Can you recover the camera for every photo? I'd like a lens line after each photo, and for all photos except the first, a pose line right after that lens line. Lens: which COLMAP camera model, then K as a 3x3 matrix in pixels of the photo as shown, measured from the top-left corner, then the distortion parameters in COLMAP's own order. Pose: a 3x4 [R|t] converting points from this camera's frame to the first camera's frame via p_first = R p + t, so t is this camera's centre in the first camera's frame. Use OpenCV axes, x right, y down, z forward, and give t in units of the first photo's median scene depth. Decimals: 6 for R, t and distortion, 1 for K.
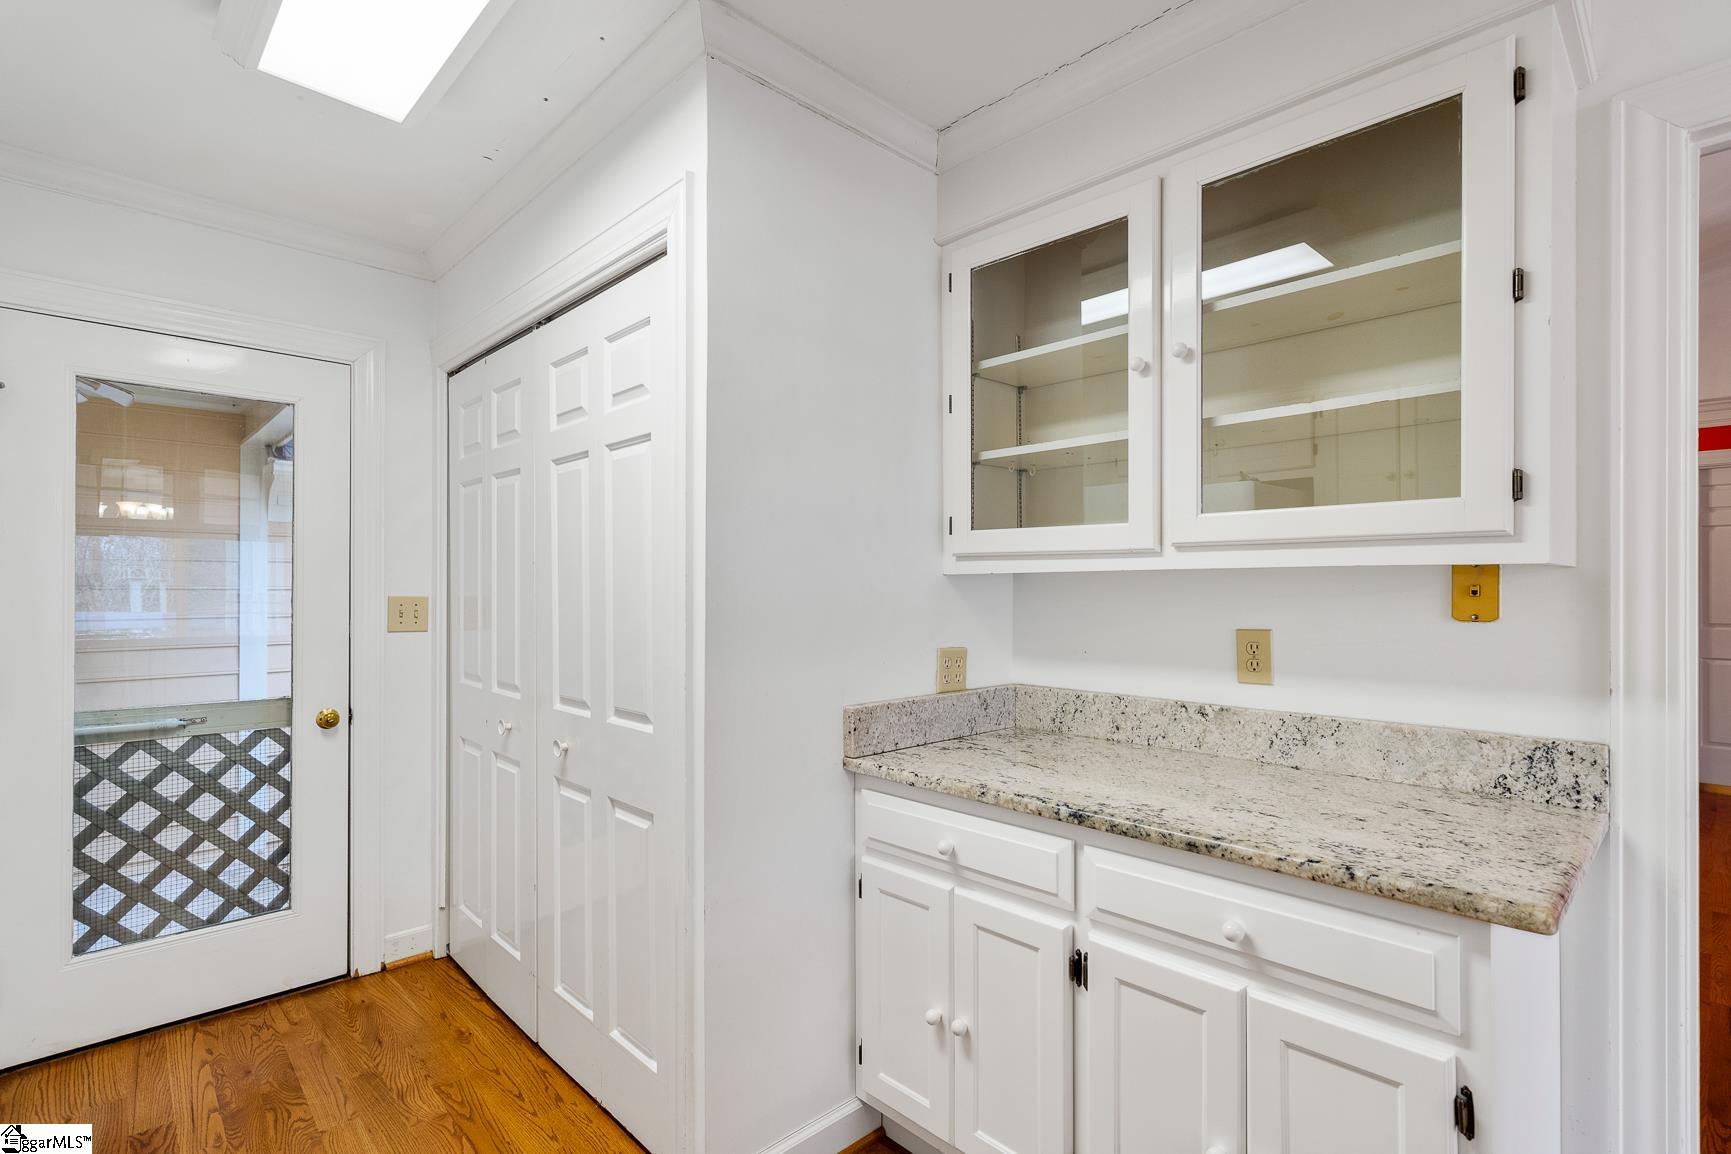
lens RADIAL K [[826.9, 0, 861.0], [0, 826.9, 584.6], [0, 0, 1]] dist [0.001596, -0.000293]
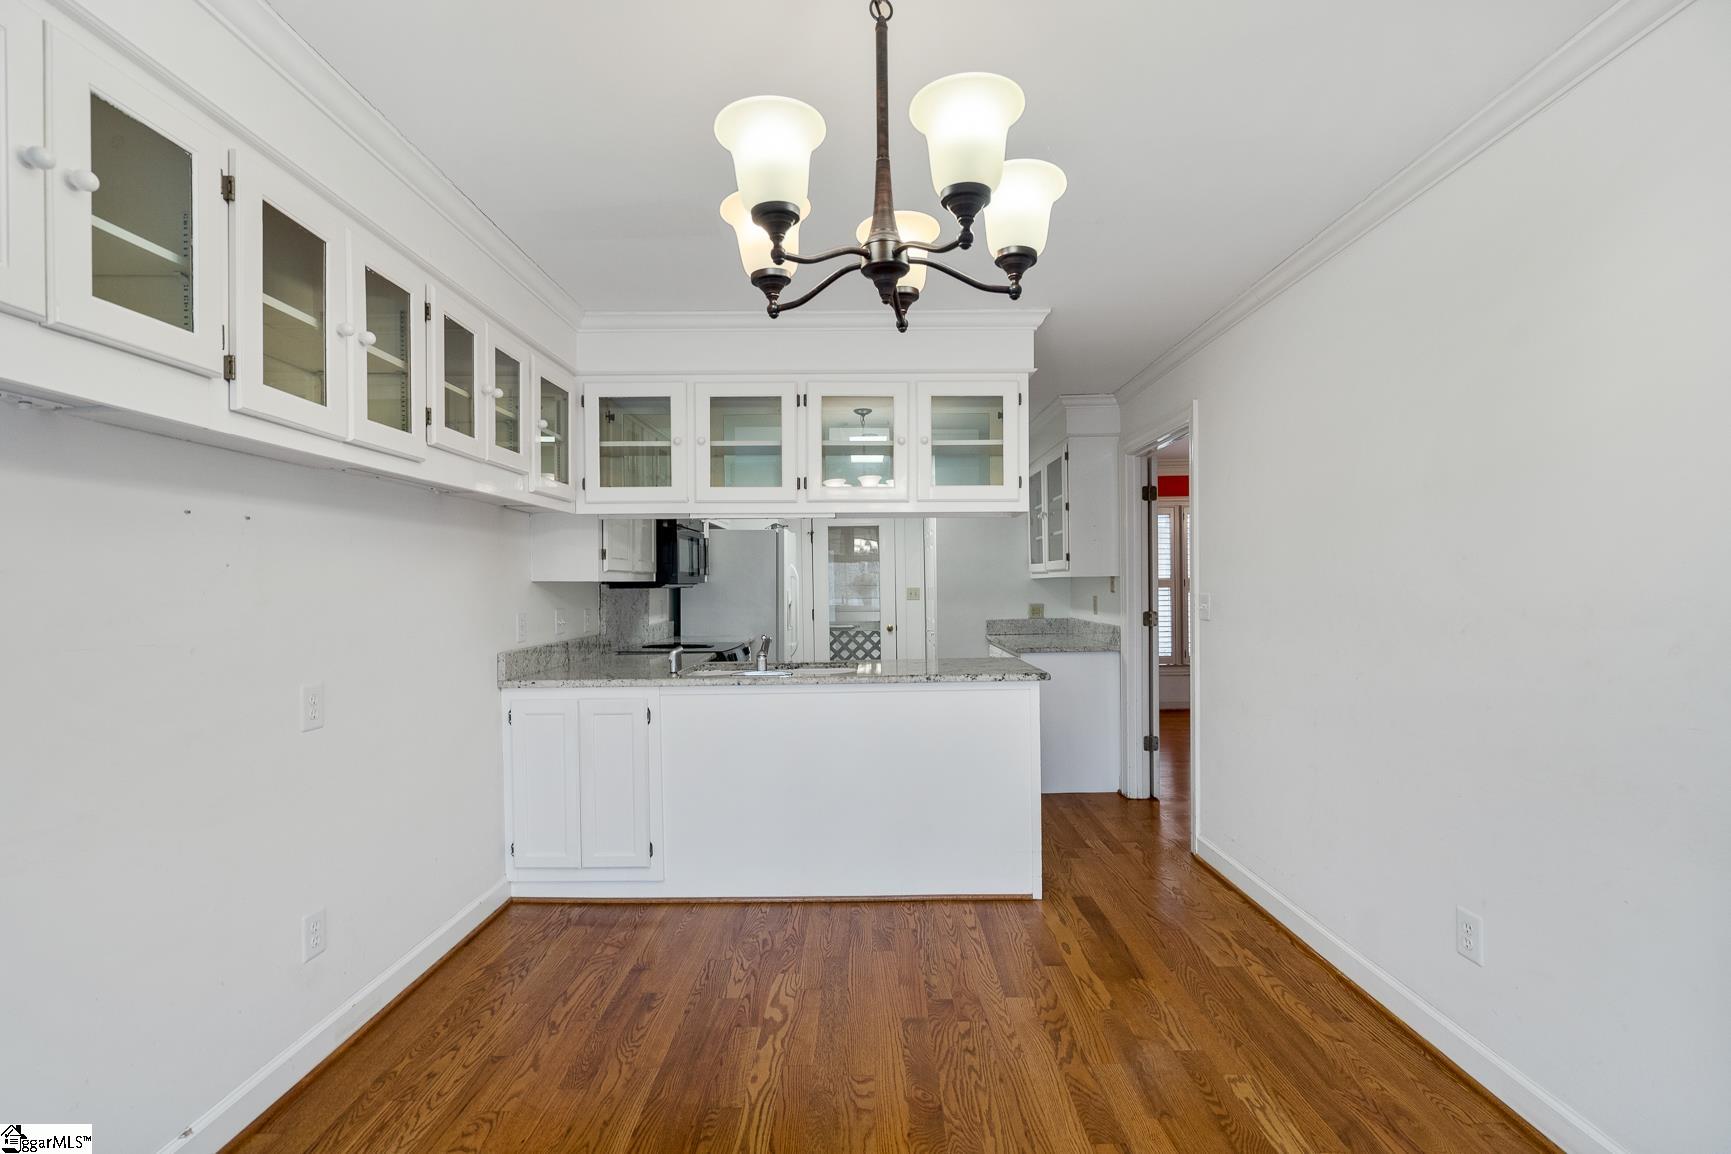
lens RADIAL K [[790.1, 0, 860.9], [0, 790.1, 585.1], [0, 0, 1]] dist [-0.005761, 0.000476]
pose [[0.718519, -0.010552, -0.695428, 1.409239], [0.016698, 0.999858, 0.002081, -0.004344], [0.695307, -0.013108, 0.718593, -1.255028]]
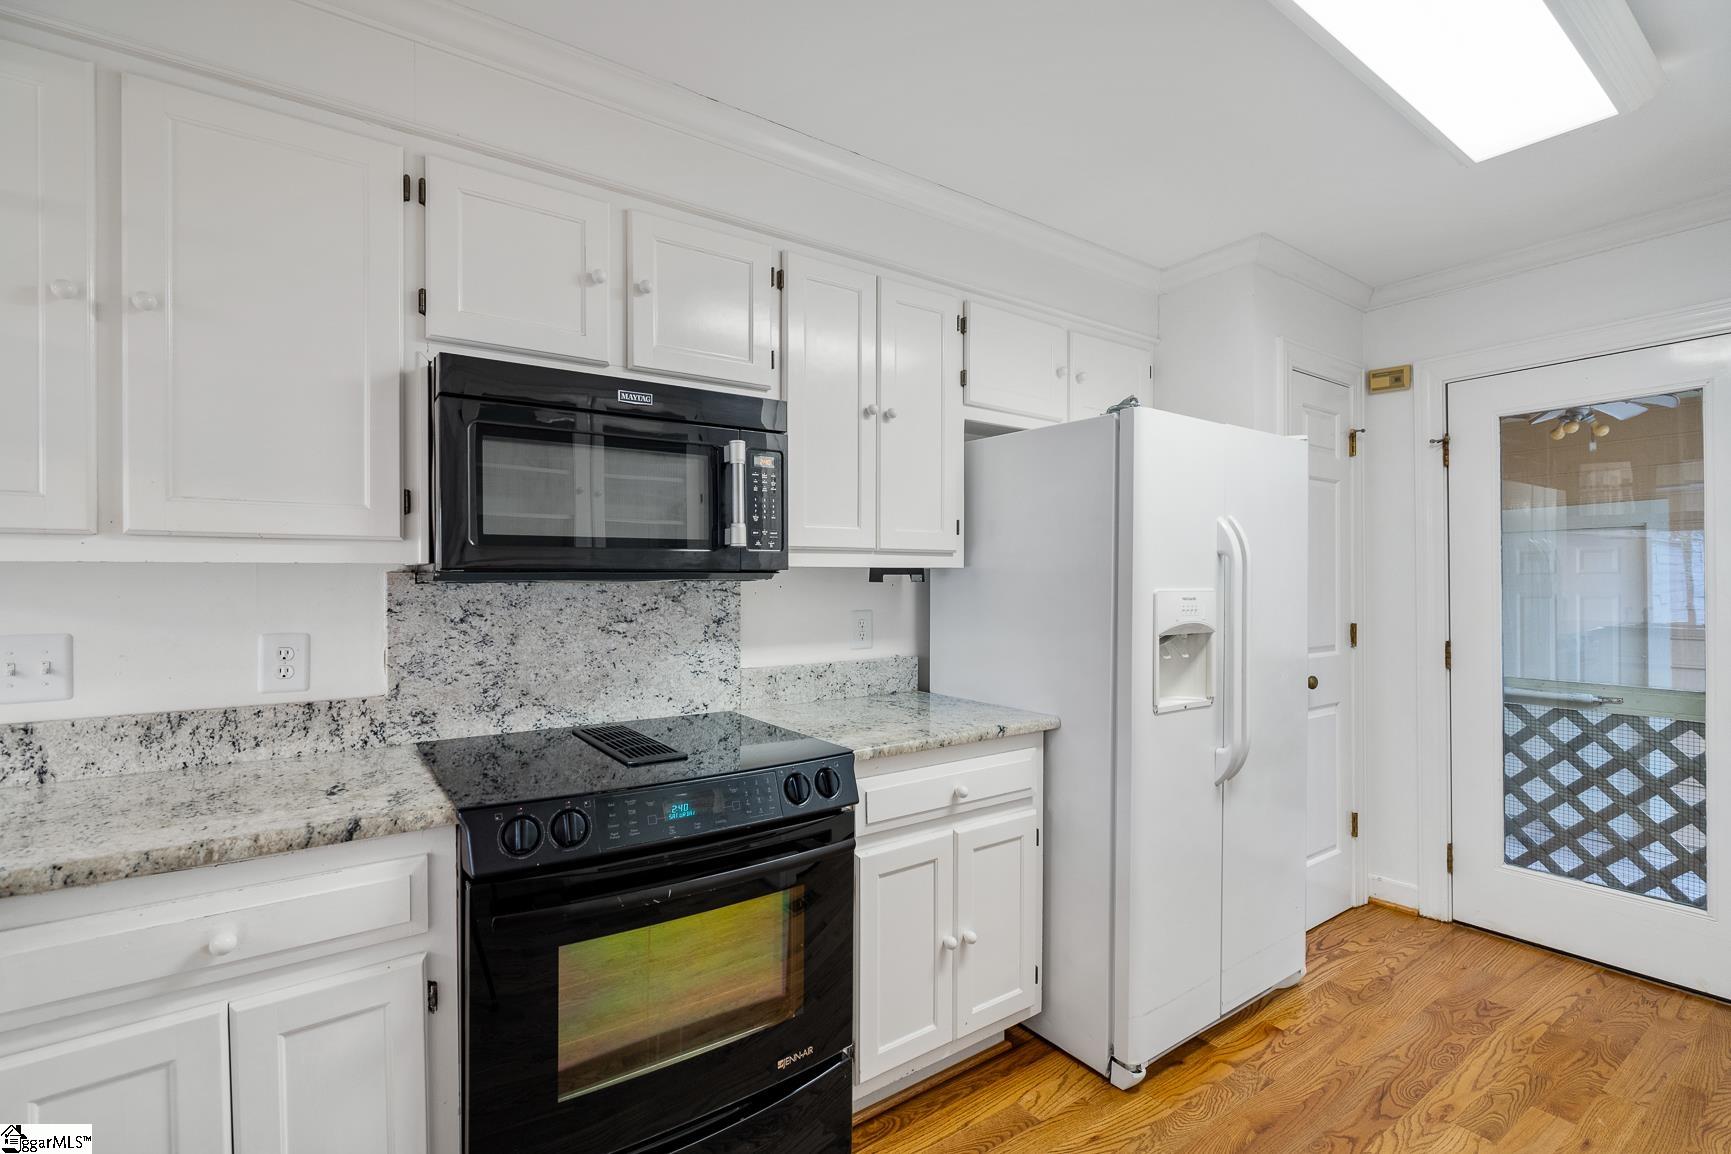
lens RADIAL K [[790.1, 0, 869.1], [0, 790.1, 582.0], [0, 0, 1]] dist [-0.005761, 0.000476]
pose [[-0.147027, -0.006440, -0.989112, 0.393286], [0.008967, 0.999929, -0.007843, 0.006100], [0.989092, -0.010023, -0.146959, 0.181425]]
